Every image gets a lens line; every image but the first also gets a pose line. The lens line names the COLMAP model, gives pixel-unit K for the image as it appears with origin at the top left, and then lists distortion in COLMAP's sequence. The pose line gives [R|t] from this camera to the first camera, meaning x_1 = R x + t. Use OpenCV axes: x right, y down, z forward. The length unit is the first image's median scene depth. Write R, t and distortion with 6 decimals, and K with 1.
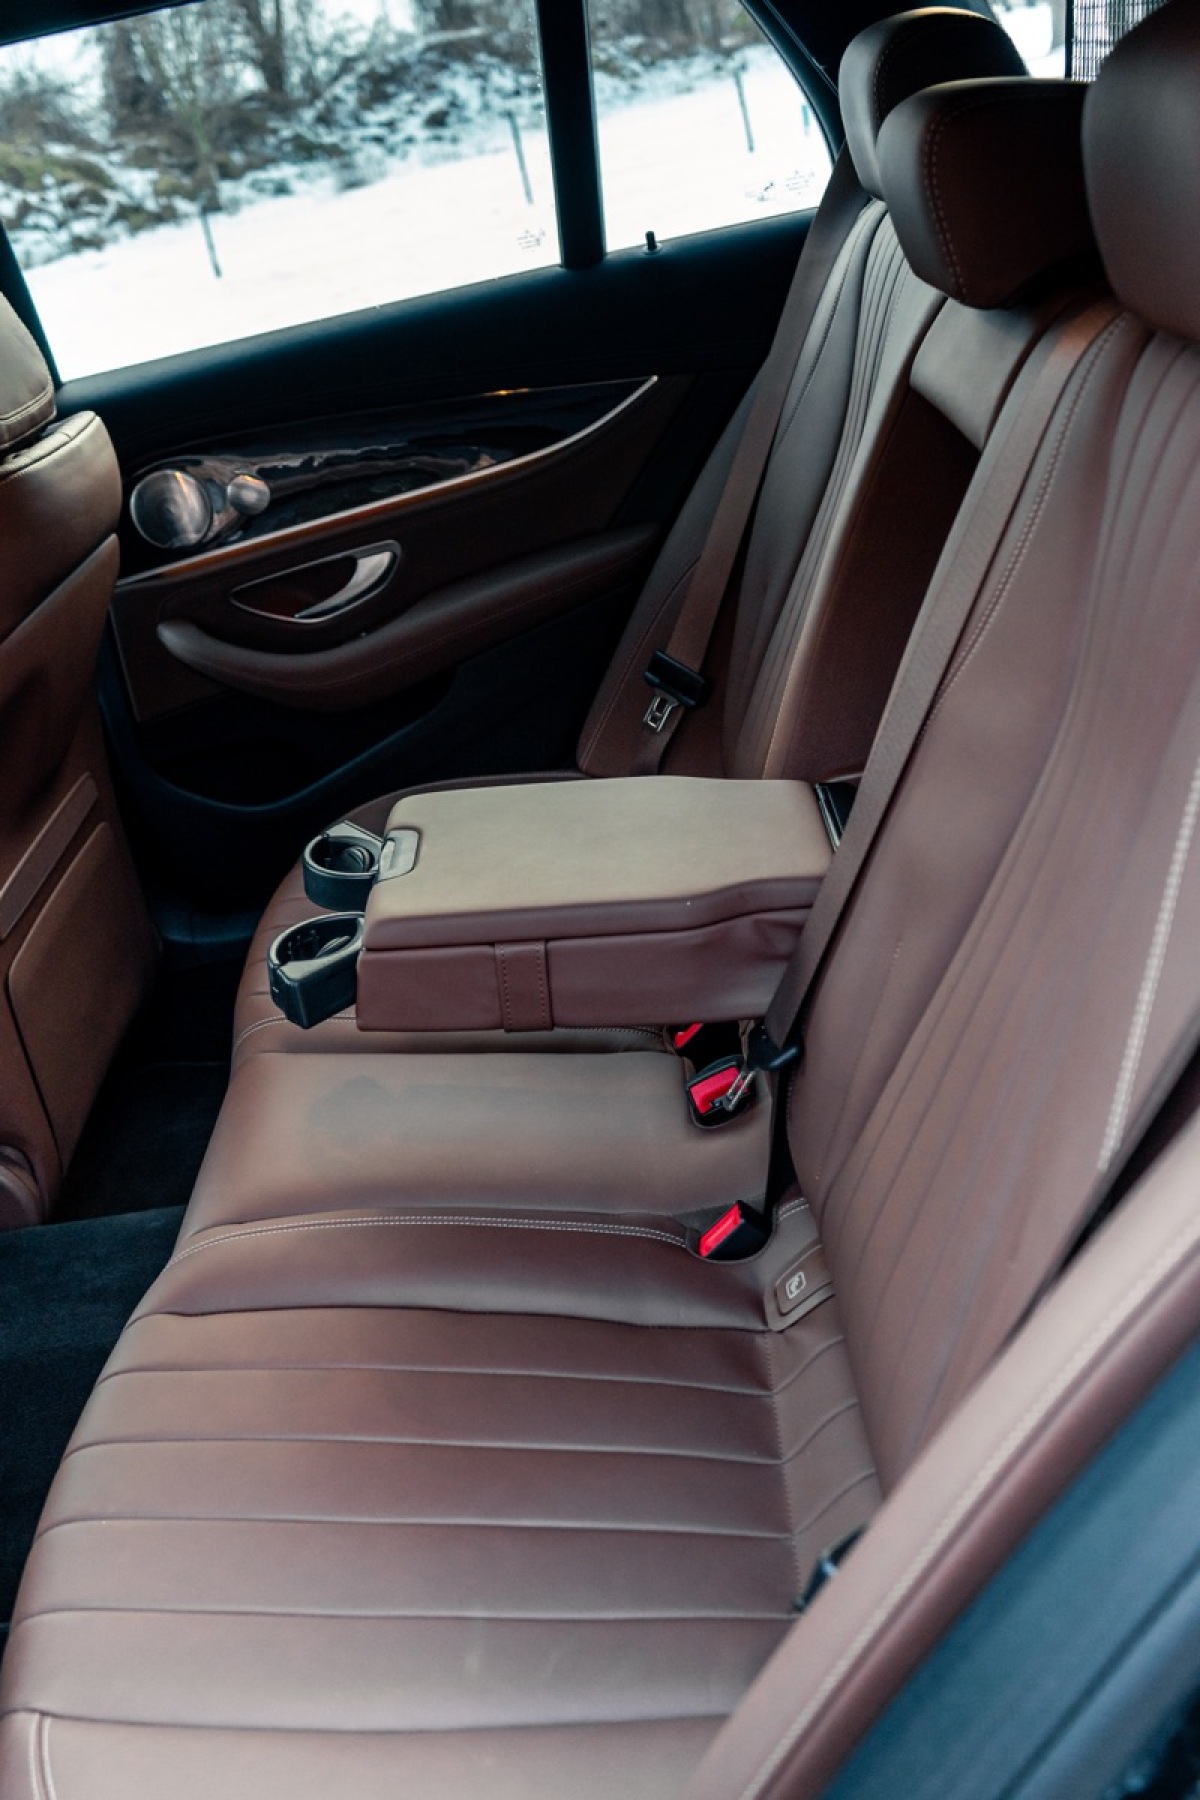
lens RADIAL K [[1685.8, 0, 600.0], [0, 1685.8, 900.0], [0, 0, 1]] dist [0.002830, 0.003255]
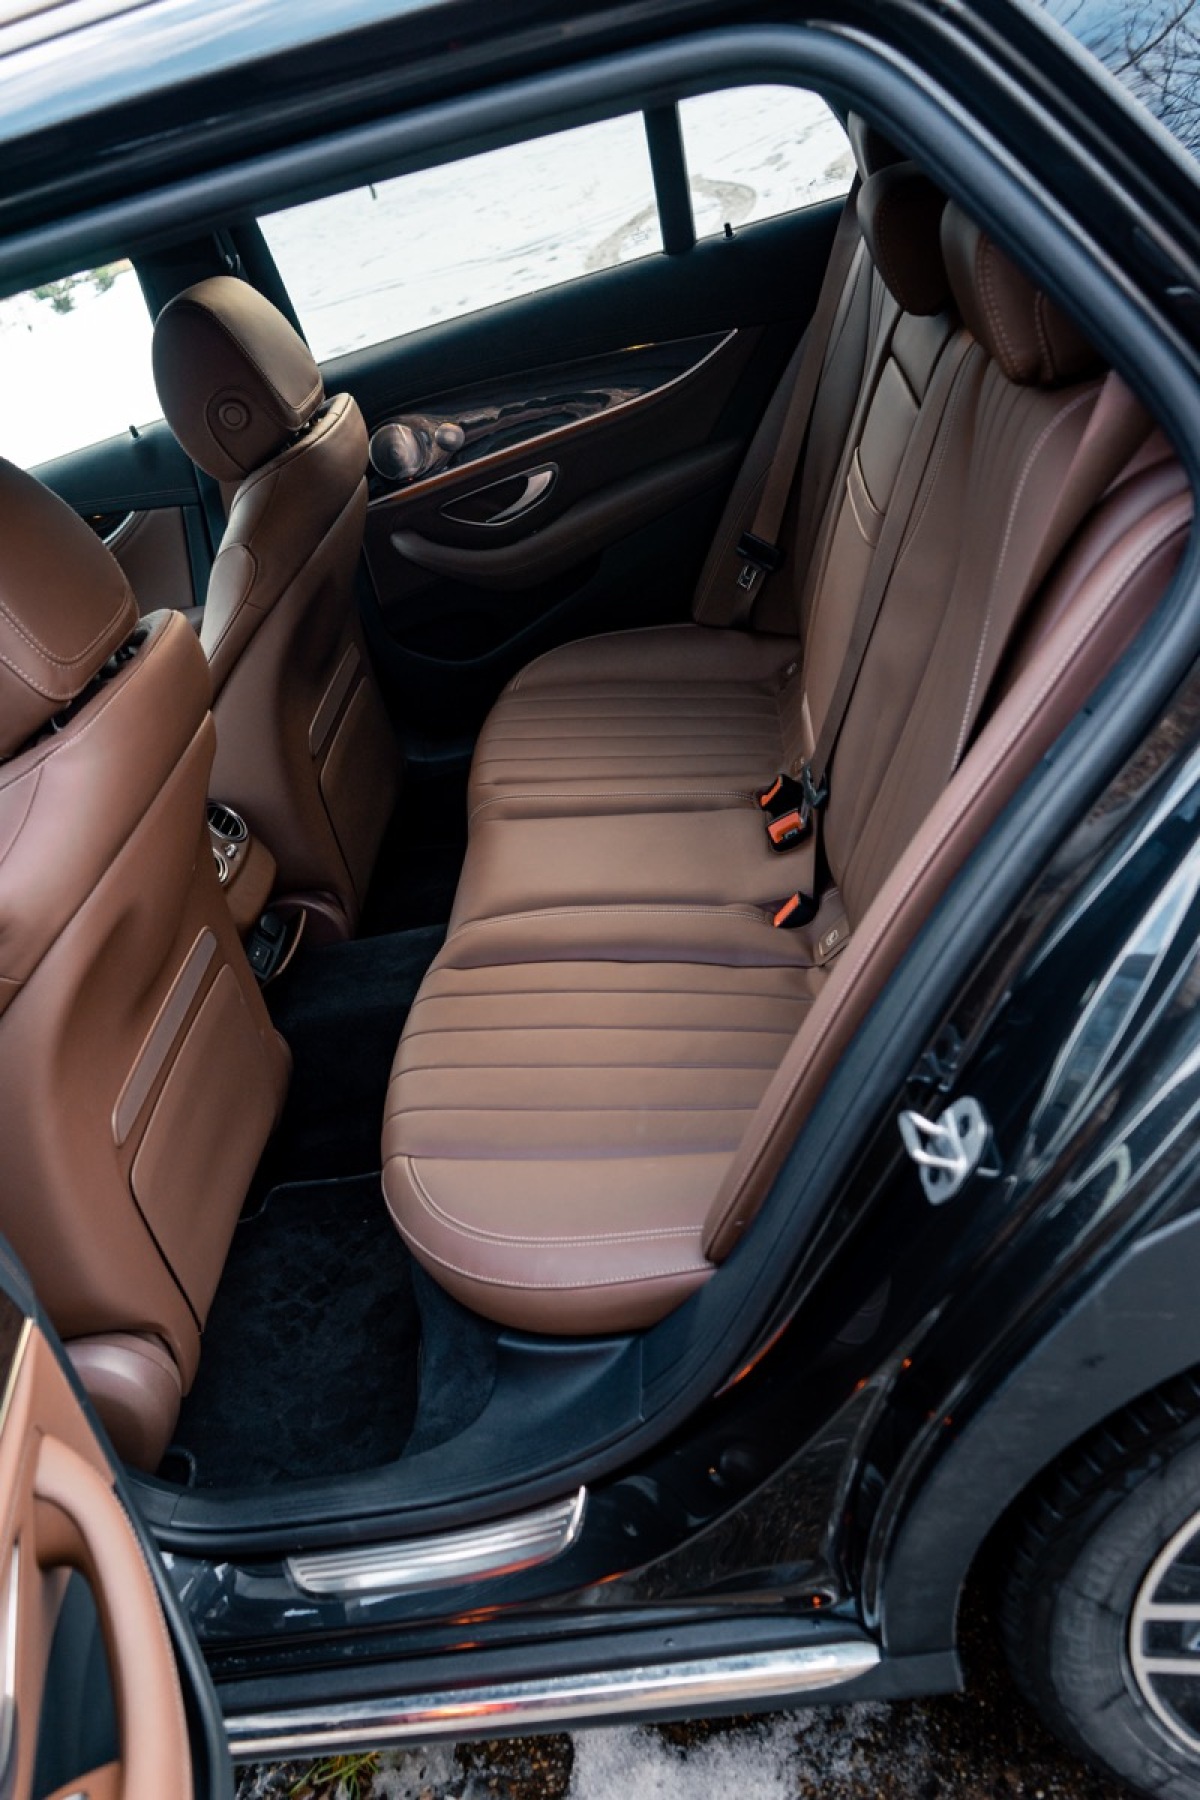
lens RADIAL K [[1483.3, 0, 600.0], [0, 1483.3, 900.0], [0, 0, 1]] dist [-0.005623, 0.004807]
pose [[0.994428, -0.039491, -0.097745, 0.023195], [0.049799, 0.993186, 0.105365, 0.020661], [0.092918, -0.109646, 0.989618, -0.270056]]
